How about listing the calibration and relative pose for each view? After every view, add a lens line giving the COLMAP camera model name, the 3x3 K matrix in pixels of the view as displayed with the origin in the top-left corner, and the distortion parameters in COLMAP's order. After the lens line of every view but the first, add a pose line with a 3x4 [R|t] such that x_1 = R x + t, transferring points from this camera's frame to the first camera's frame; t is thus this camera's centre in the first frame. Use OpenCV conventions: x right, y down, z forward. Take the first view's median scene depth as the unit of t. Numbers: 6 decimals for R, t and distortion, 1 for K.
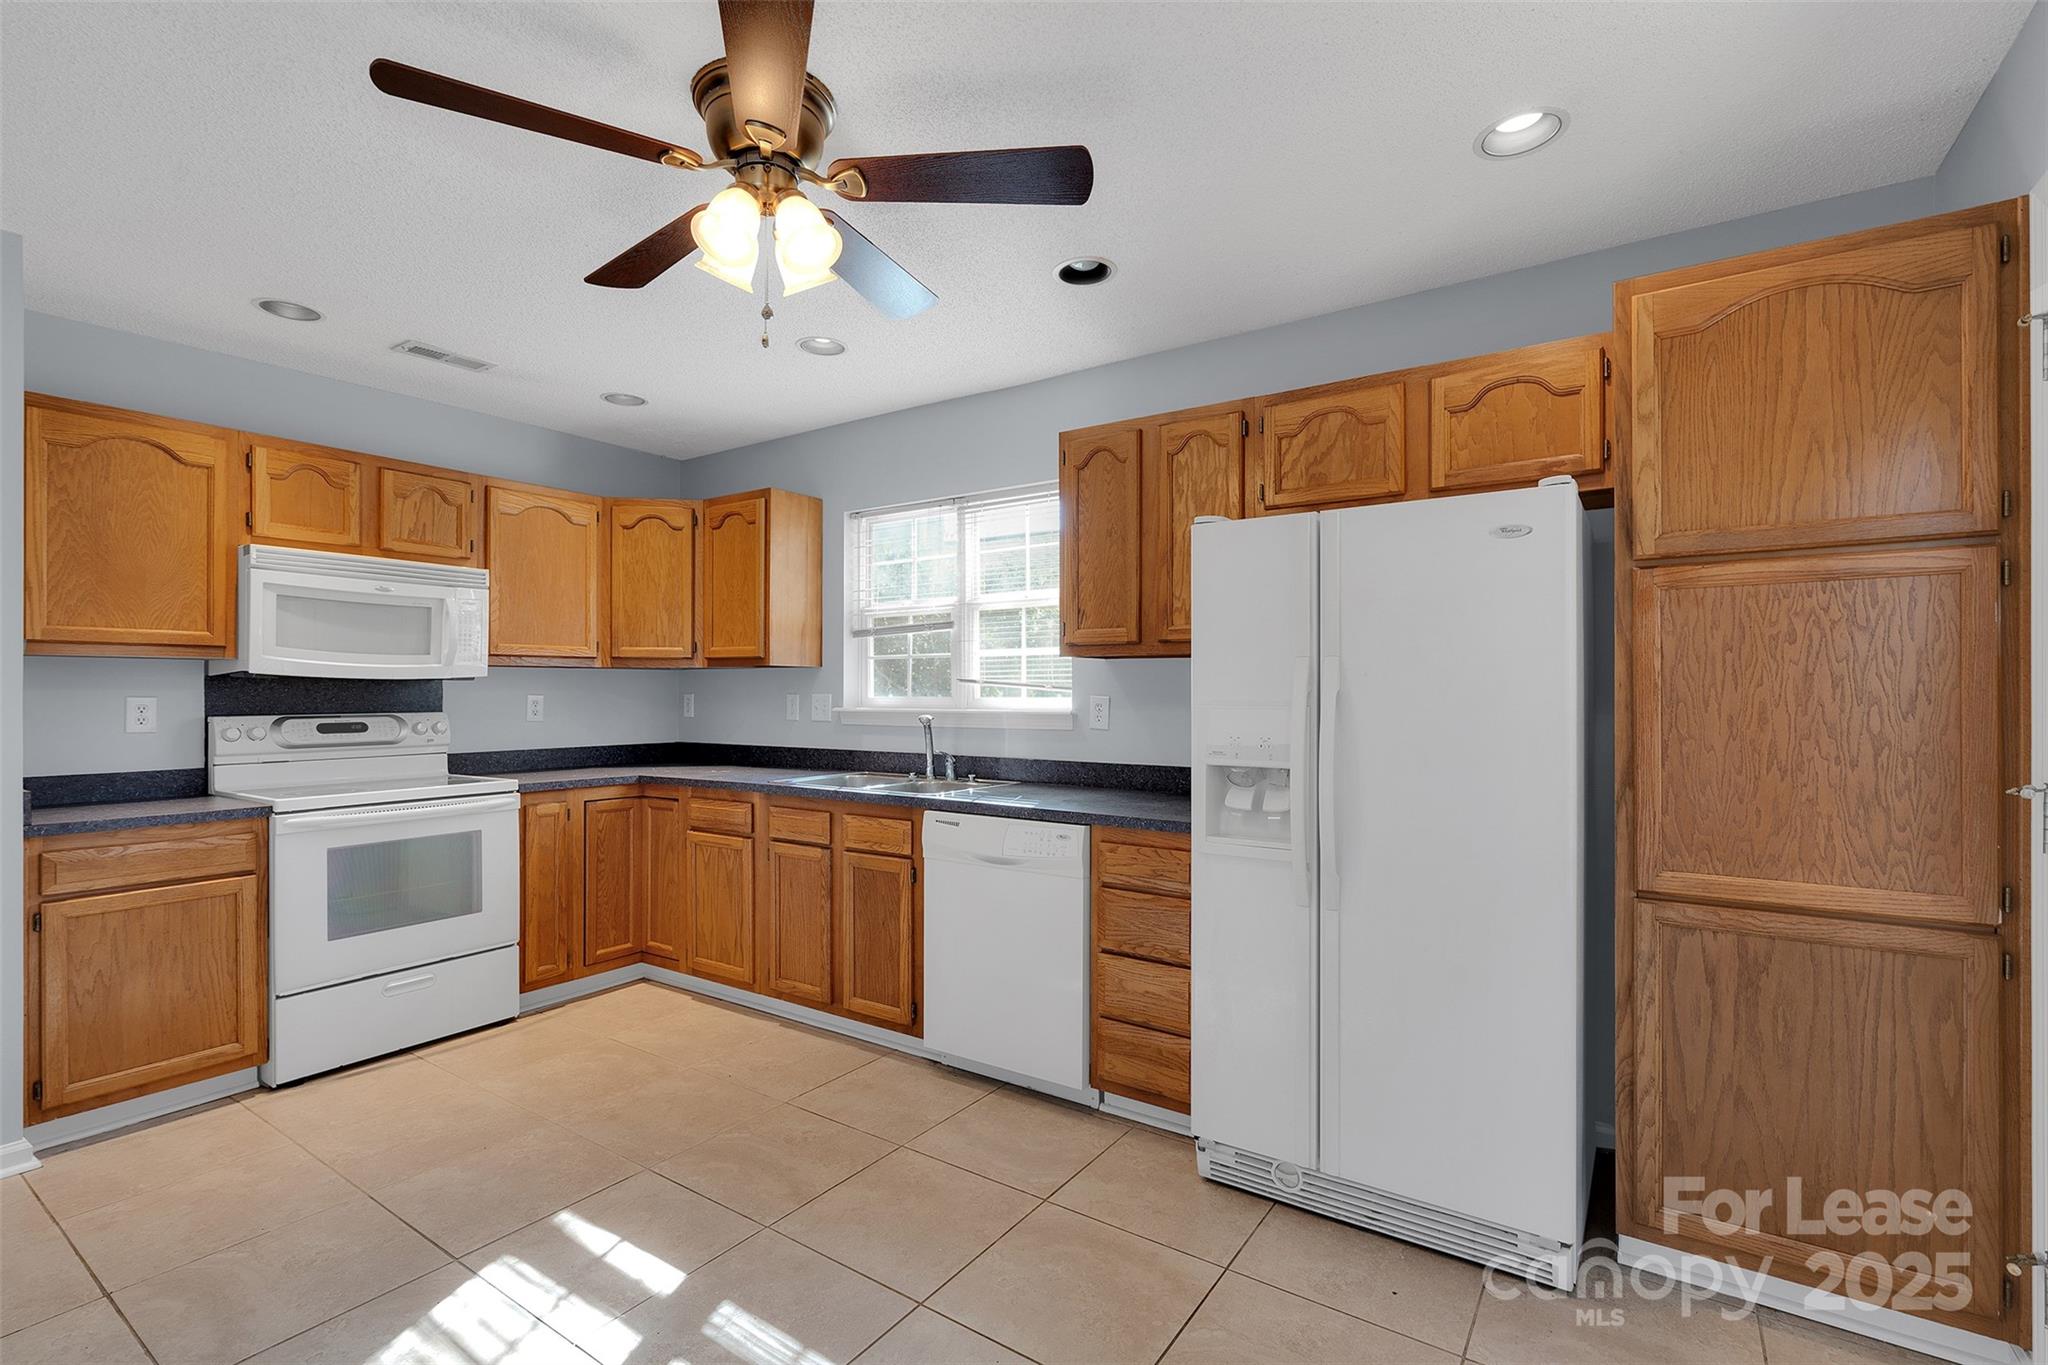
lens RADIAL K [[926.6, 0, 1019.1], [0, 926.6, 690.0], [0, 0, 1]] dist [-0.005585, 0.001642]
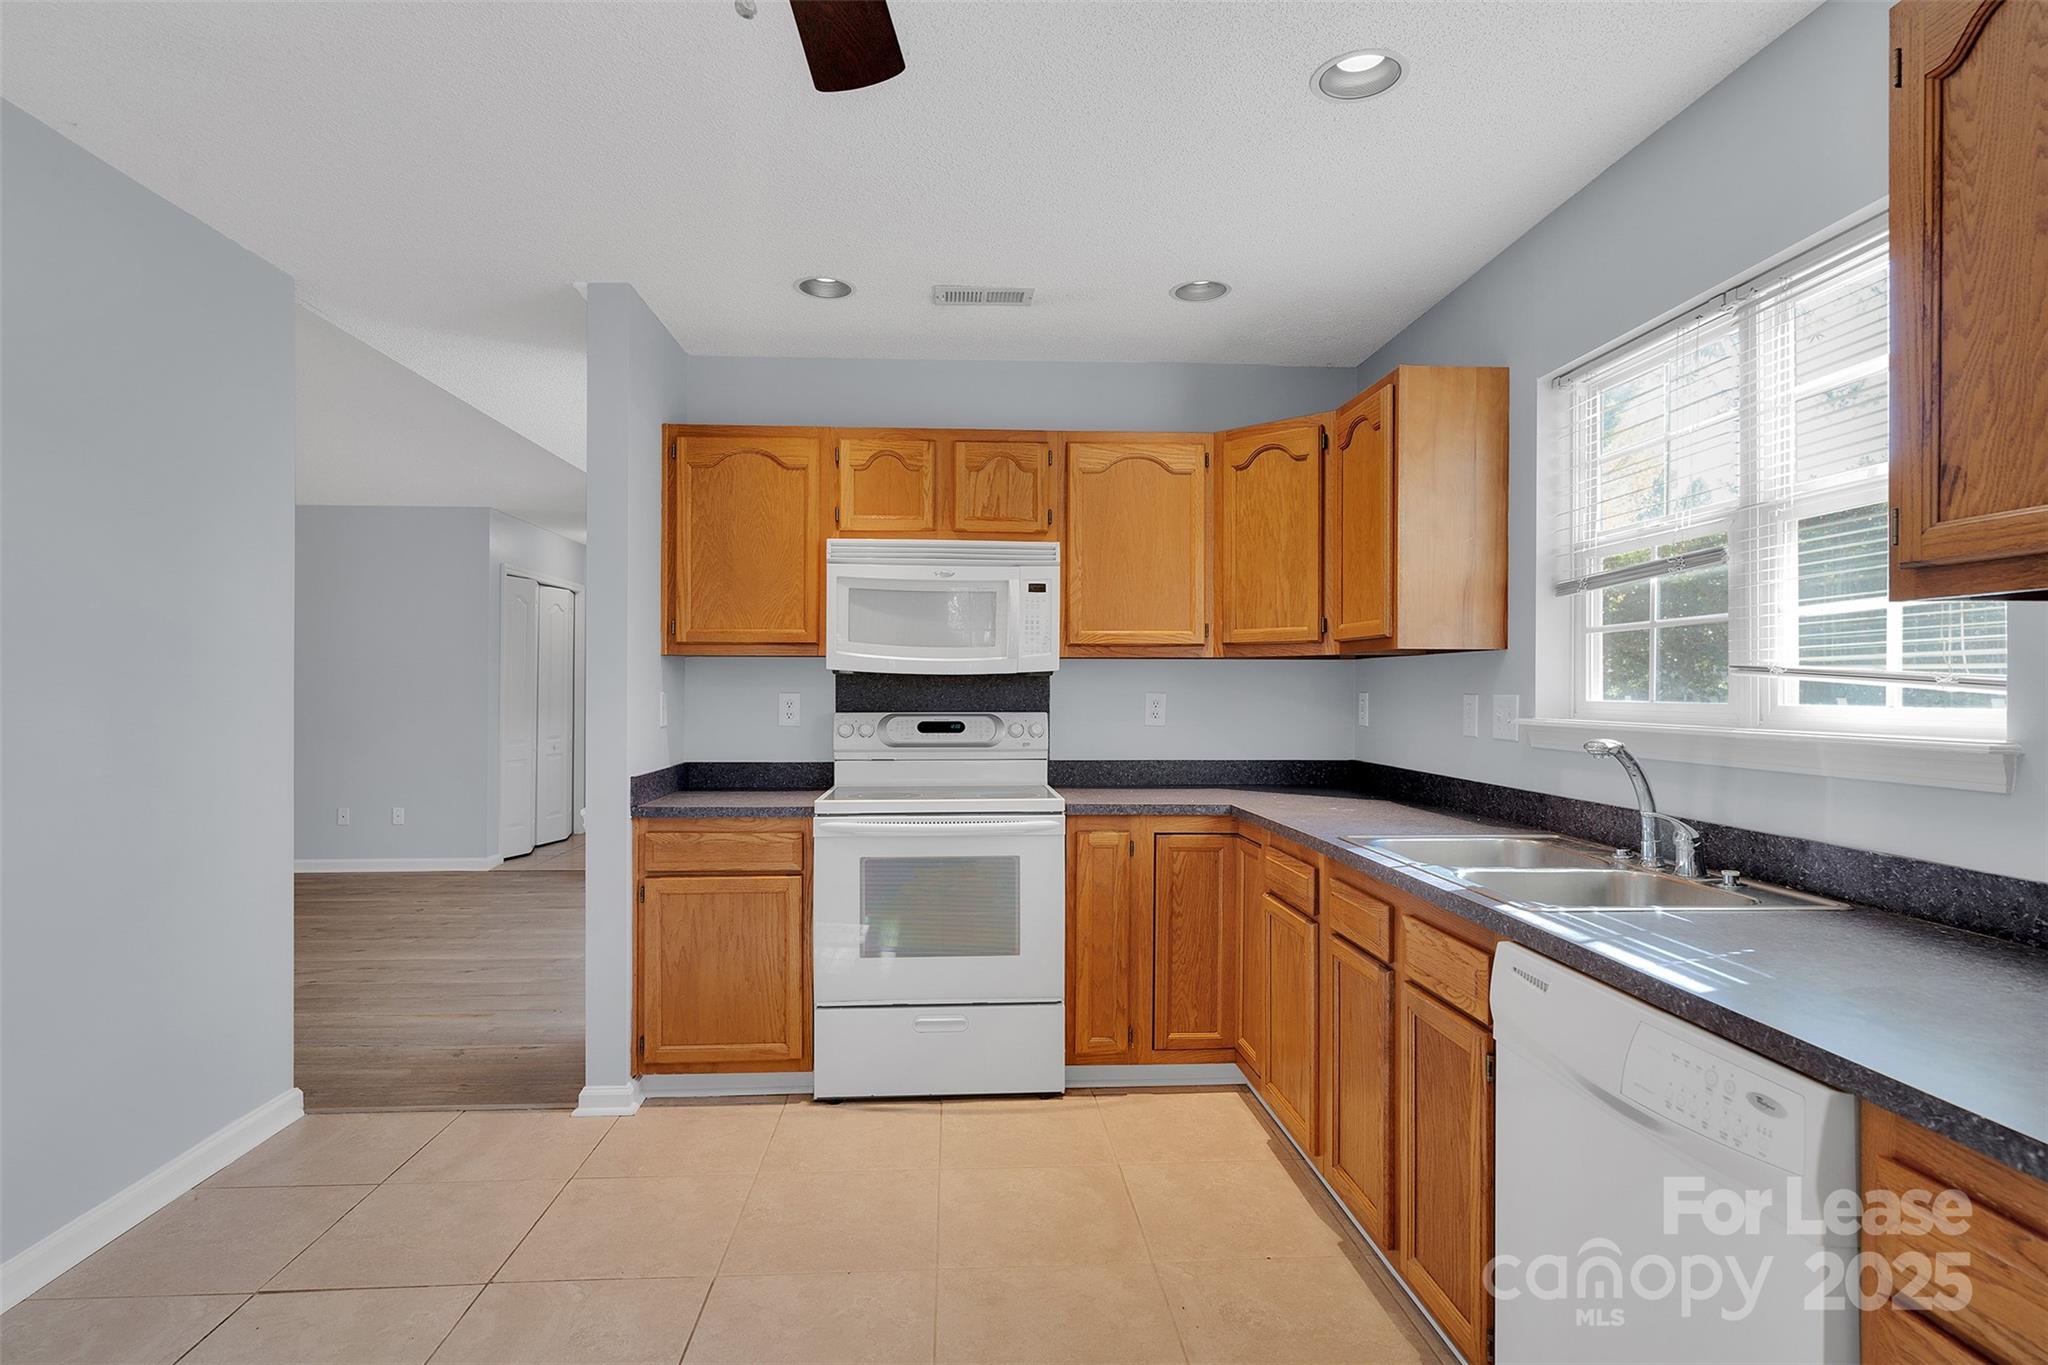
lens RADIAL K [[1038.2, 0, 1018.0], [0, 1038.2, 686.1], [0, 0, 1]] dist [0.003968, 0.001512]
pose [[0.611423, 0.000960, -0.791303, 0.147074], [-0.001606, 0.999999, -0.000027, -0.000625], [0.791302, 0.001287, 0.611424, 0.412378]]
